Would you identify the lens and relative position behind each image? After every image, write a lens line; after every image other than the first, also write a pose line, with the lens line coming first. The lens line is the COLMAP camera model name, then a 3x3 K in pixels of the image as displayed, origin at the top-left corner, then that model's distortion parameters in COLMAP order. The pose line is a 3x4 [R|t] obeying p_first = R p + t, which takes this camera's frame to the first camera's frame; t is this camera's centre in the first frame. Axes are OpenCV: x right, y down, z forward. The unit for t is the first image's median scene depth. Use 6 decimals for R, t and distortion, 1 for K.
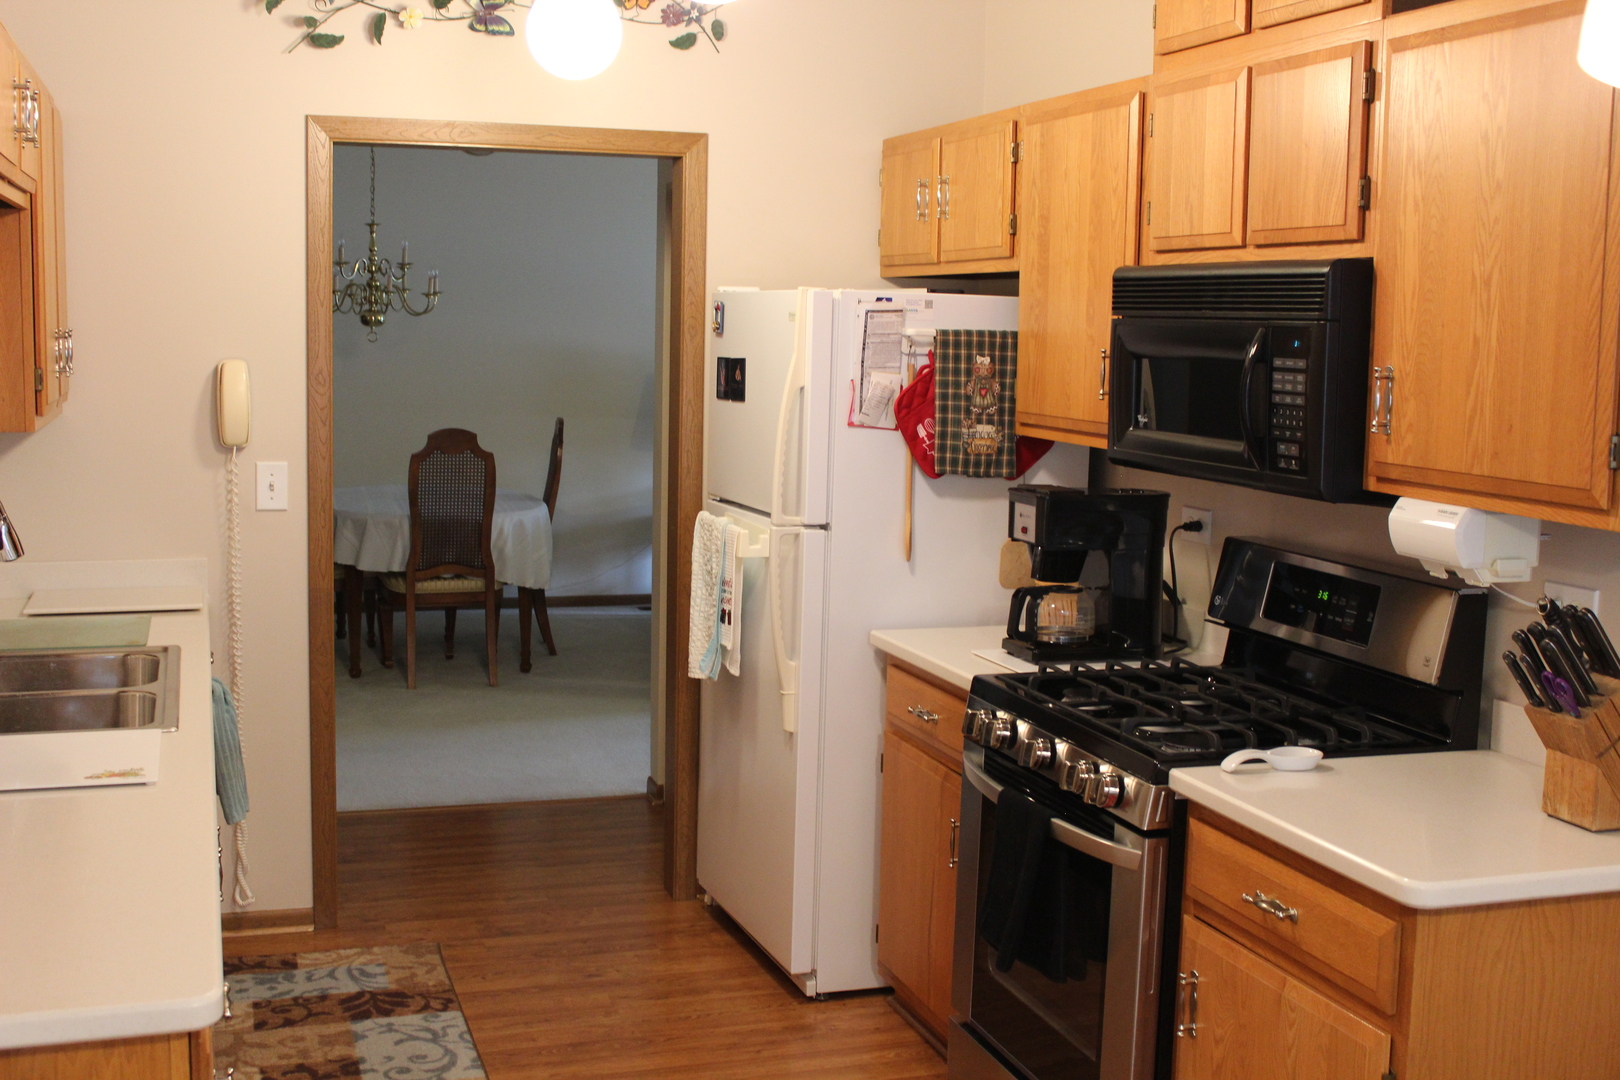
lens RADIAL K [[1878.3, 0, 810.0], [0, 1878.3, 540.0], [0, 0, 1]] dist [-0.112032, 0.217423]
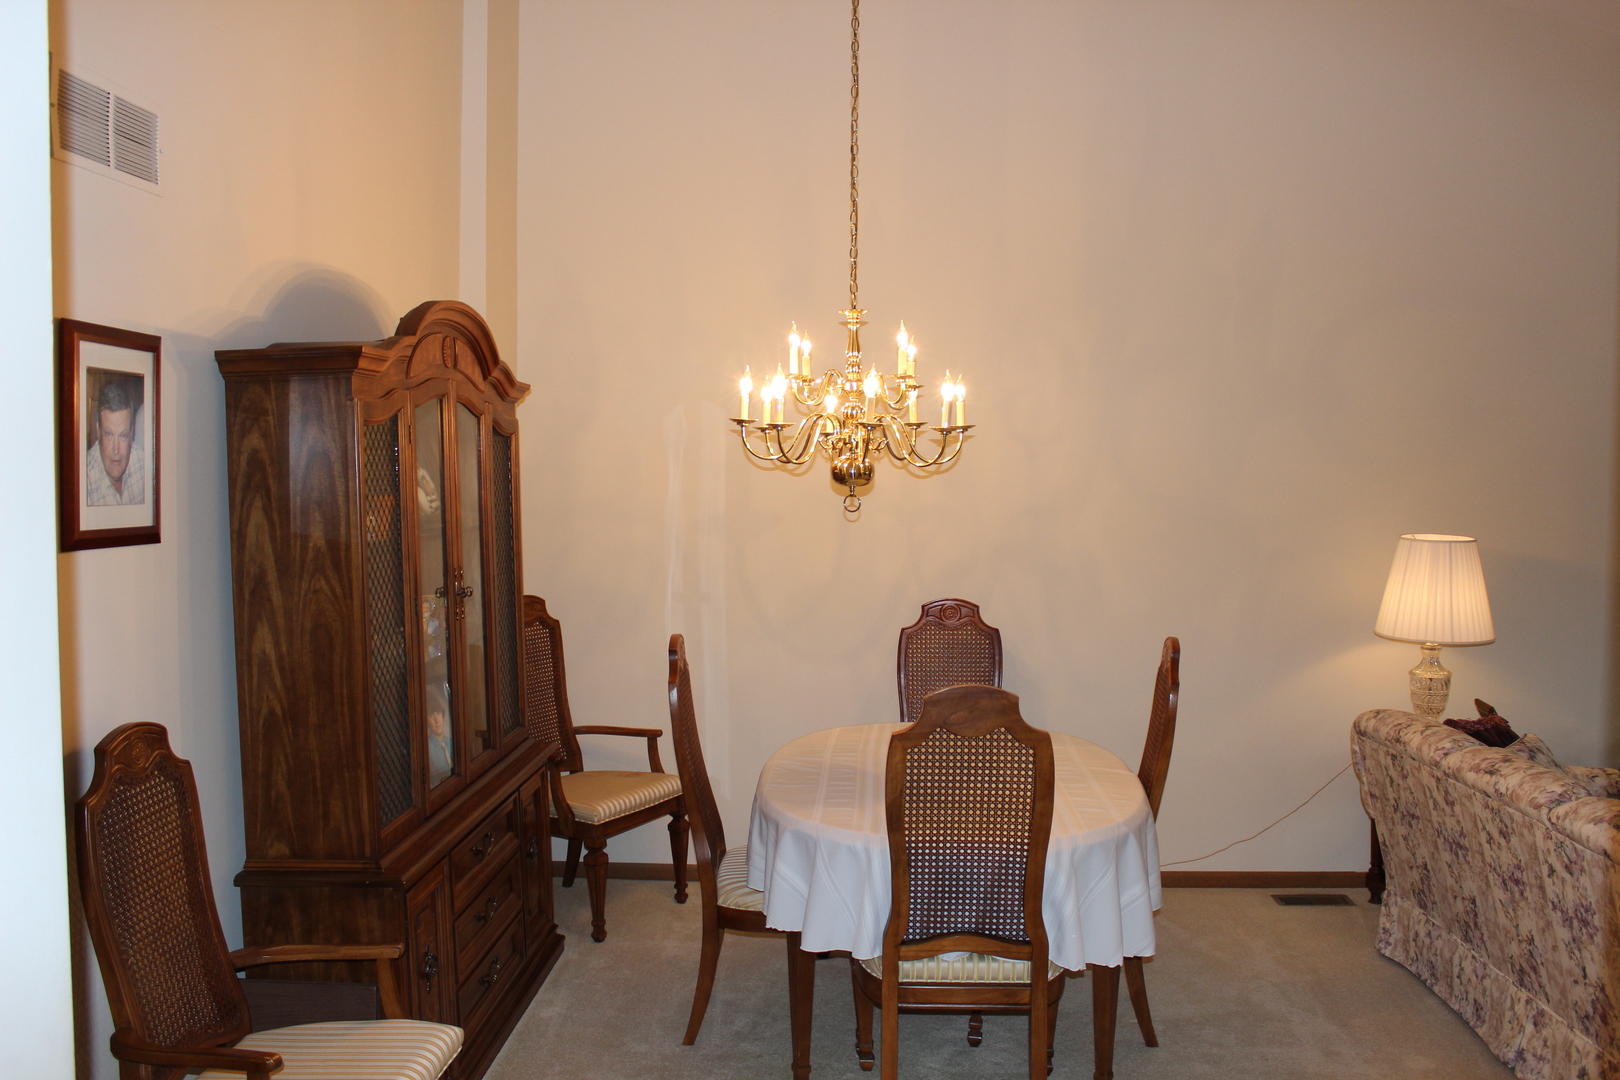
lens RADIAL K [[1367.1, 0, 821.4], [0, 1367.1, 542.5], [0, 0, 1]] dist [-0.159622, 0.142886]
pose [[0.936170, 0.004234, -0.351522, -0.175602], [-0.026449, 0.997942, -0.058419, -0.135368], [0.350551, 0.063988, 0.934355, 1.131032]]
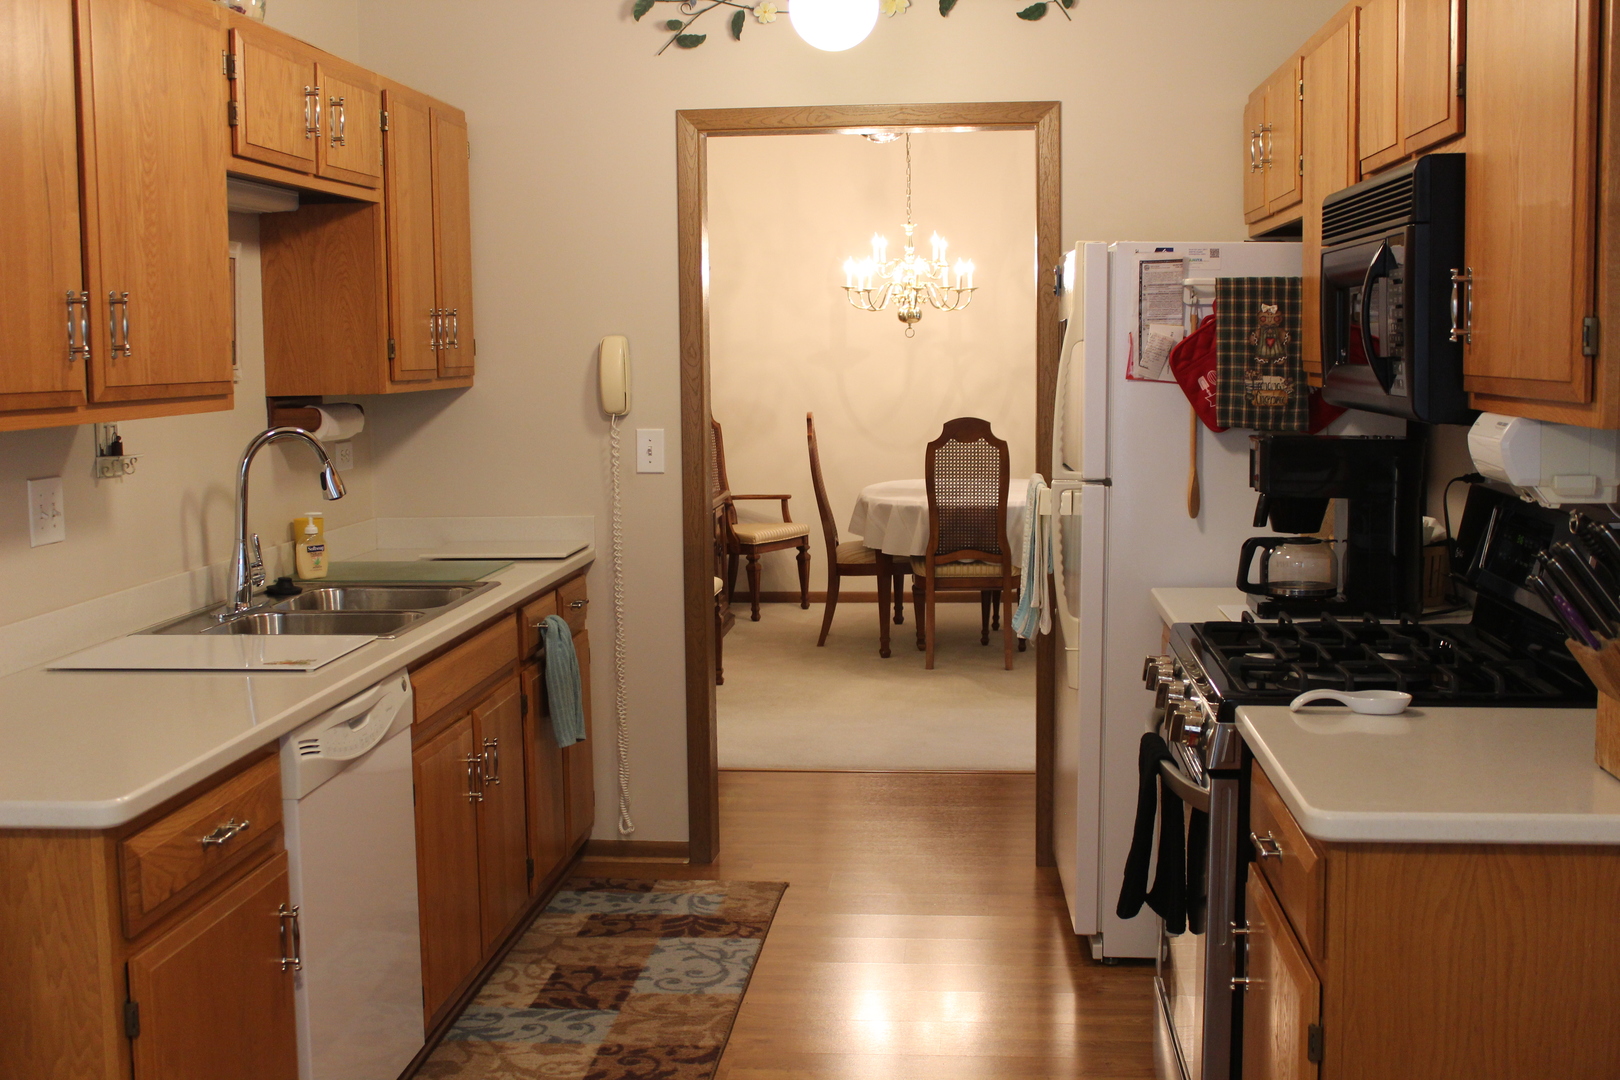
lens RADIAL K [[1878.3, 0, 810.0], [0, 1878.3, 540.0], [0, 0, 1]] dist [-0.112032, 0.217423]
pose [[0.915155, 0.010771, -0.402957, 0.263481], [-0.016452, 0.999808, -0.010640, 0.036666], [0.402765, 0.016366, 0.915157, 0.033637]]
